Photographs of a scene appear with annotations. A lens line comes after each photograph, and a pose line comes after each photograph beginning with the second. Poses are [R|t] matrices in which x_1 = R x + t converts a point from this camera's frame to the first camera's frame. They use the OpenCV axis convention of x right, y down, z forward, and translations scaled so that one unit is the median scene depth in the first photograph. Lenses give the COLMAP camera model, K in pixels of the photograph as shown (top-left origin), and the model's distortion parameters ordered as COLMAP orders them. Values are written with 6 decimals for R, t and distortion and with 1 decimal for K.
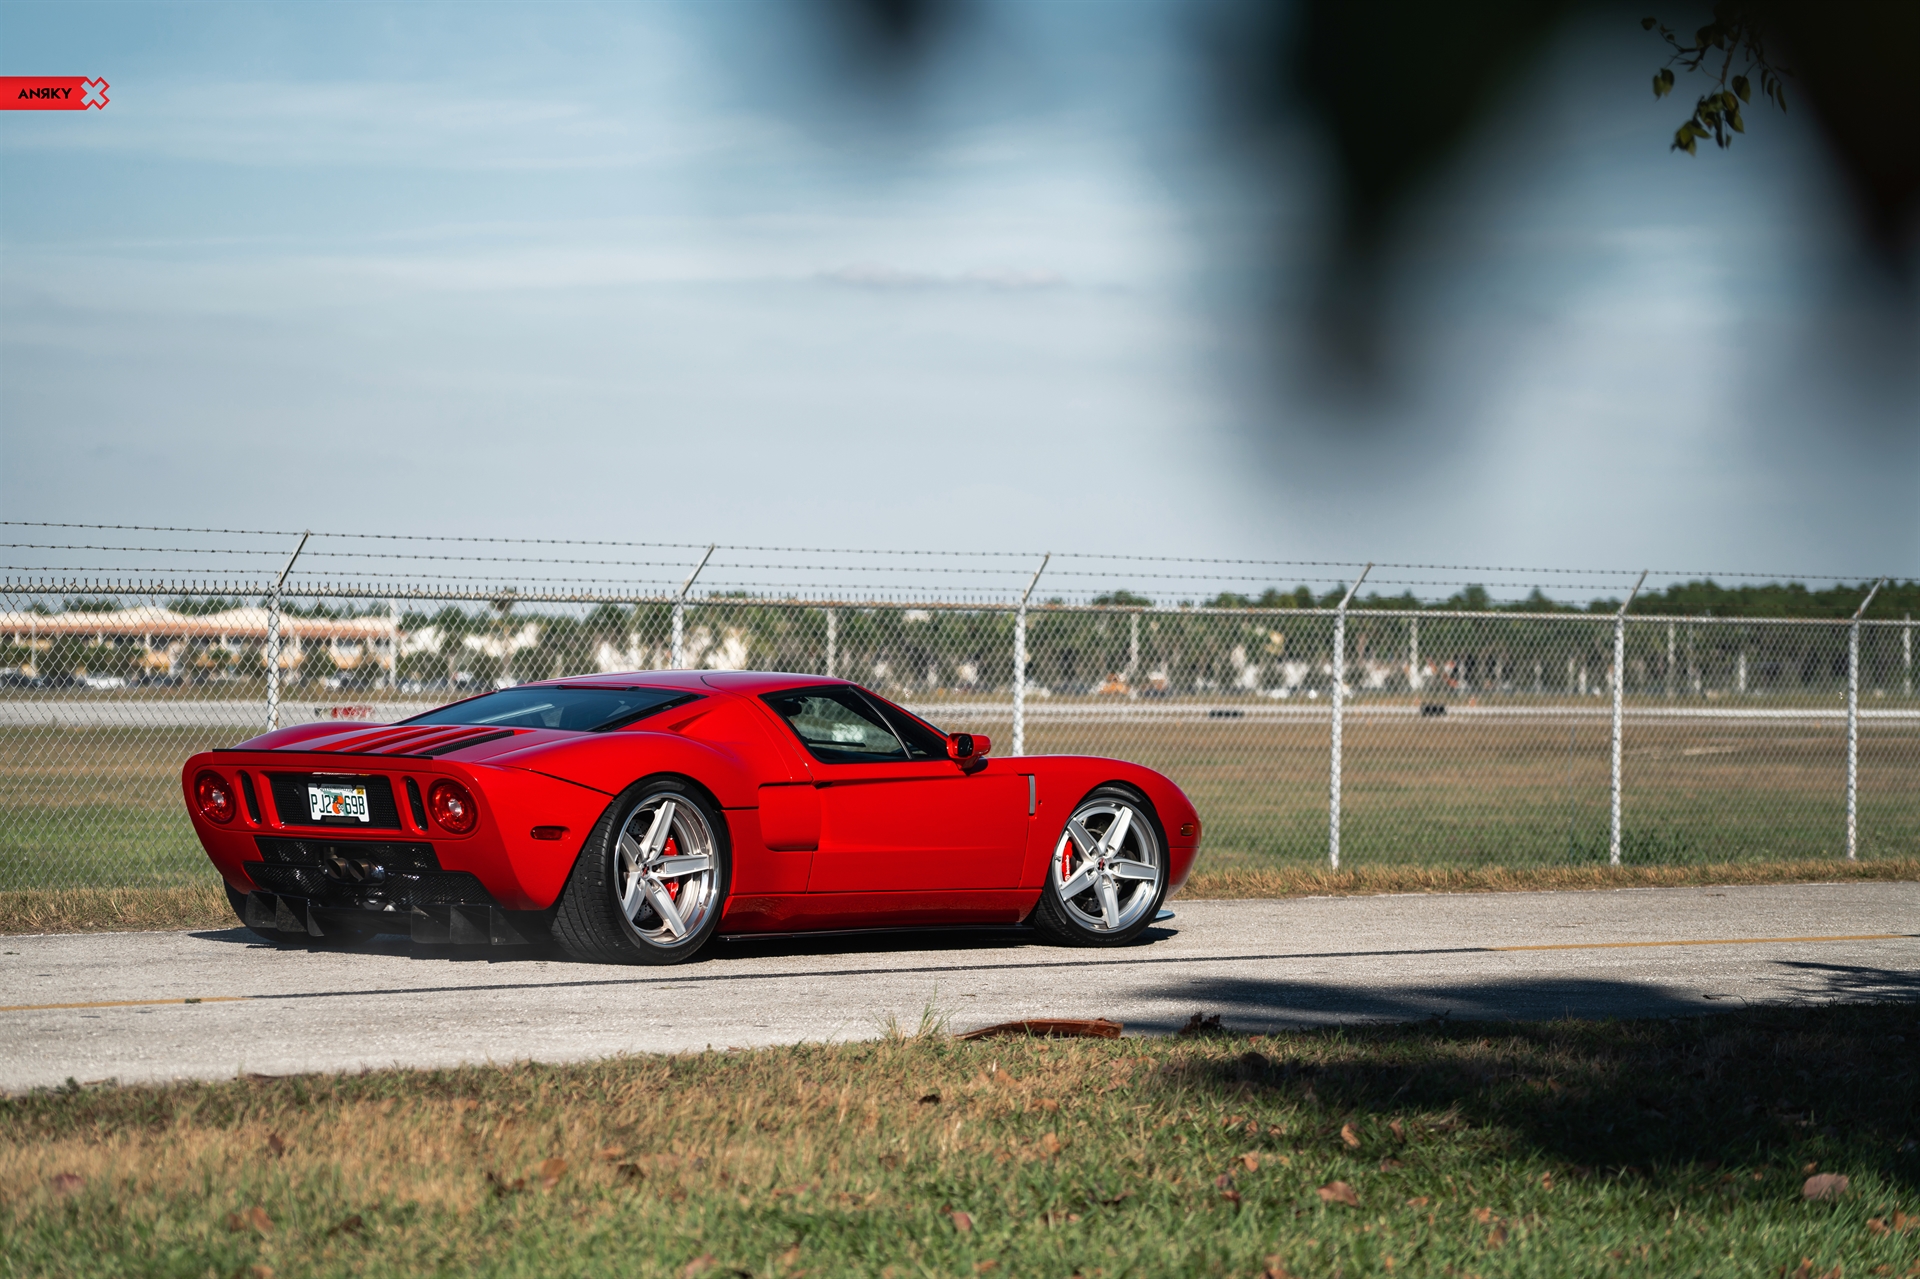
lens RADIAL K [[7212.0, 0, 959.5], [0, 7212.0, 638.4], [0, 0, 1]] dist [-0.050290, 0.000000]
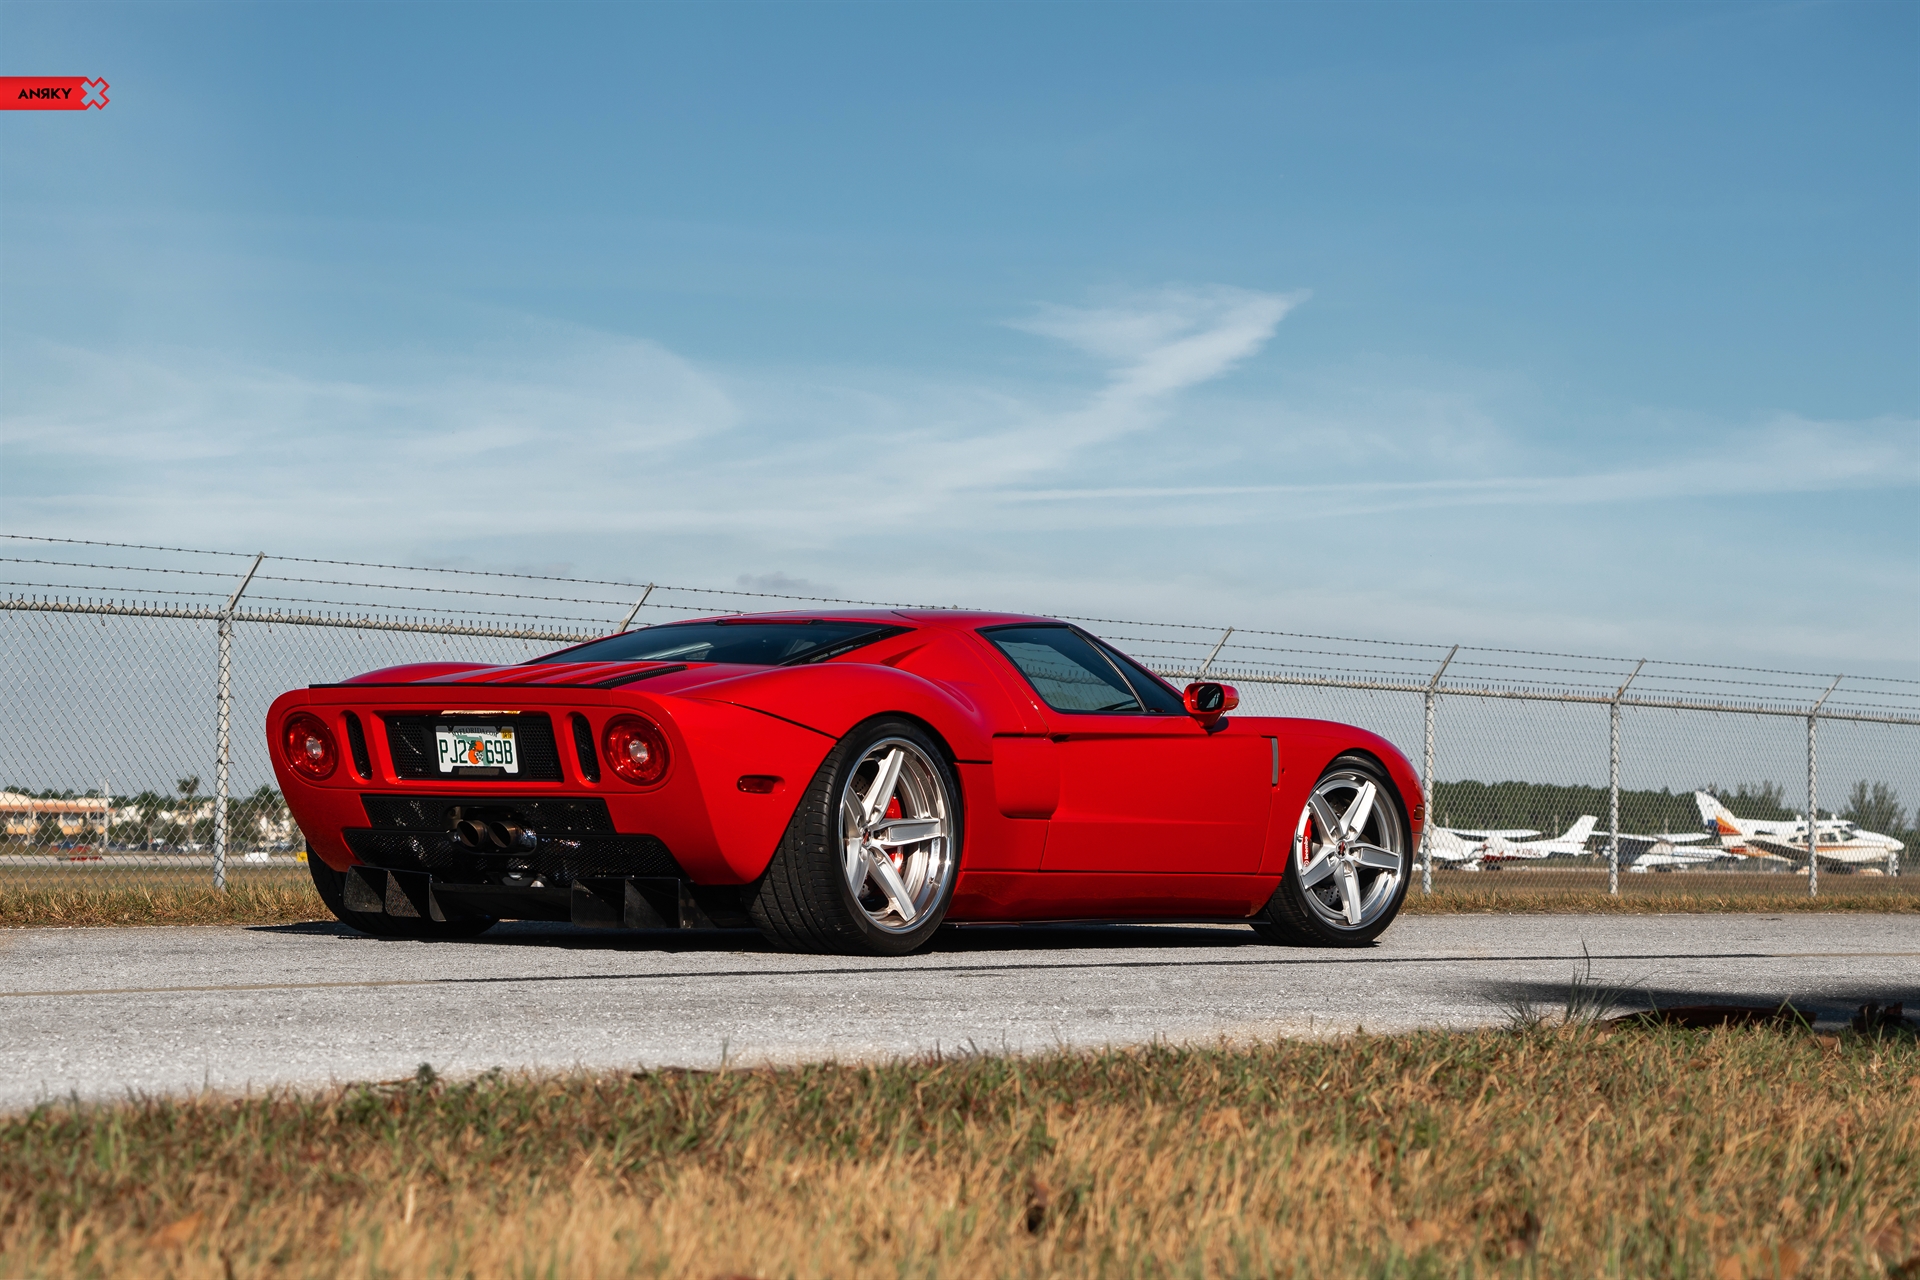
lens RADIAL K [[5158.6, 0, 961.5], [0, 5158.6, 640.5], [0, 0, 1]] dist [0.299576, 0.000000]
pose [[0.996530, 0.008396, 0.082804, -0.079974], [-0.005706, 0.999450, -0.032675, 0.028932], [-0.083033, 0.032090, 0.996030, 0.428728]]
